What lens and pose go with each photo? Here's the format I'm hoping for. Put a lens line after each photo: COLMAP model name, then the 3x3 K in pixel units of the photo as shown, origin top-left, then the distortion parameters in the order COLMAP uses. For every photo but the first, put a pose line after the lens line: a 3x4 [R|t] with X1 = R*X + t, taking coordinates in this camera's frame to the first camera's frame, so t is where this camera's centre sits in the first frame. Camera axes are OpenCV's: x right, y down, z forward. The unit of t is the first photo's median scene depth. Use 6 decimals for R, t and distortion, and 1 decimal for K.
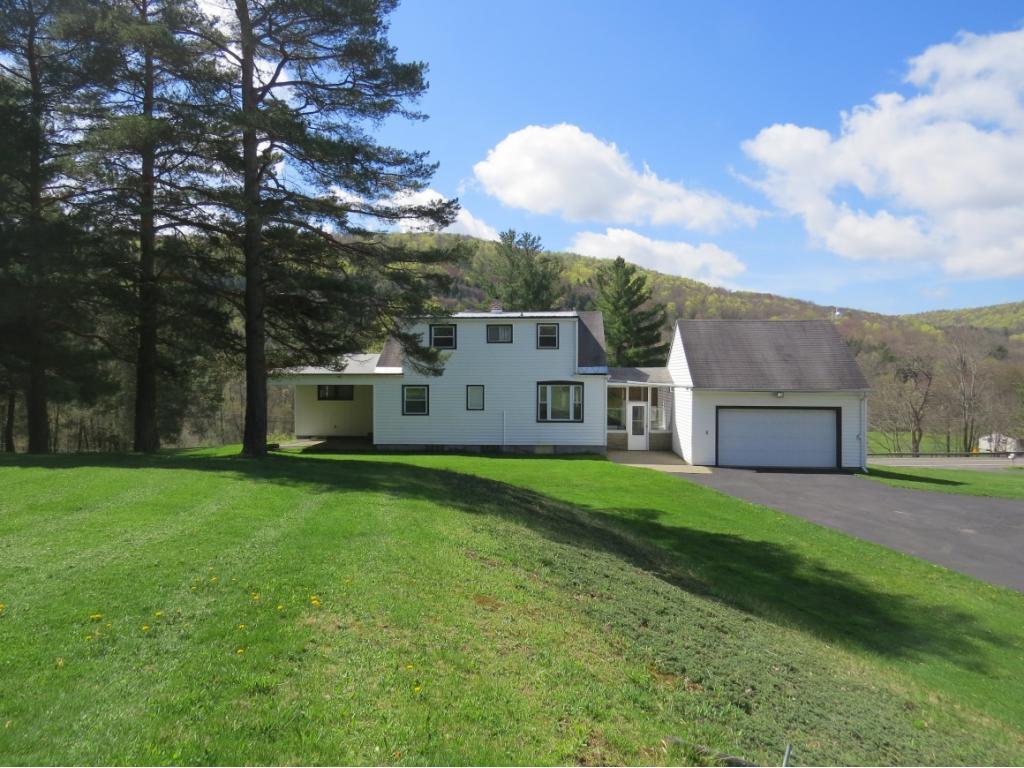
lens RADIAL K [[736.9, 0, 512.7], [0, 736.9, 380.2], [0, 0, 1]] dist [-0.022610, 0.000061]
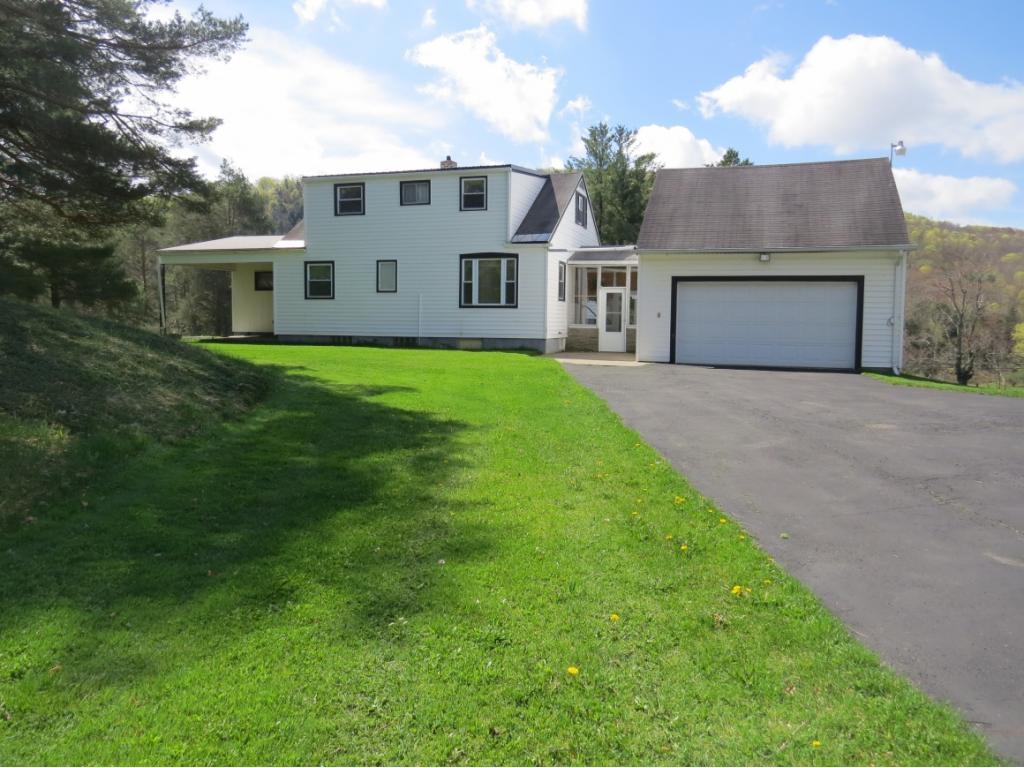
lens RADIAL K [[766.3, 0, 509.1], [0, 766.3, 393.3], [0, 0, 1]] dist [-0.001179, -0.013787]
pose [[0.971564, 0.029055, -0.234986, 0.272186], [-0.008958, 0.996243, 0.086141, 0.076363], [0.236606, -0.081587, 0.968174, 0.227092]]
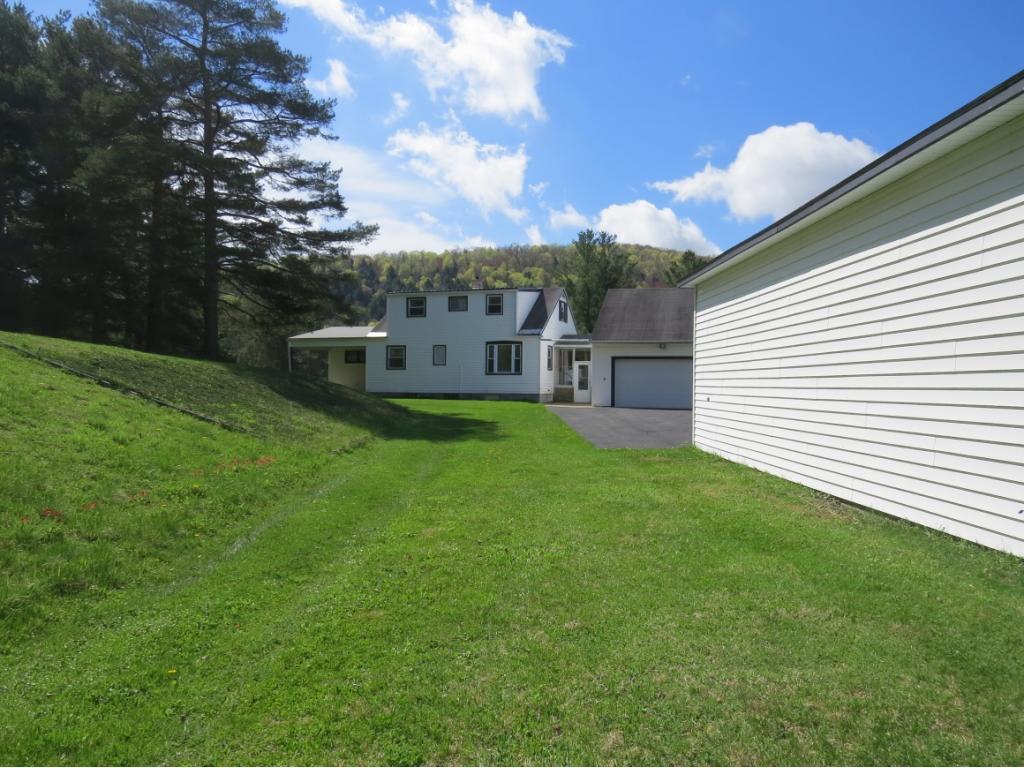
lens RADIAL K [[736.9, 0, 507.3], [0, 736.9, 383.9], [0, 0, 1]] dist [-0.022610, 0.000061]
pose [[0.968721, 0.003992, -0.248119, 0.371323], [-0.006741, 0.999925, -0.010229, 0.084528], [0.248060, 0.011582, 0.968676, -0.184407]]
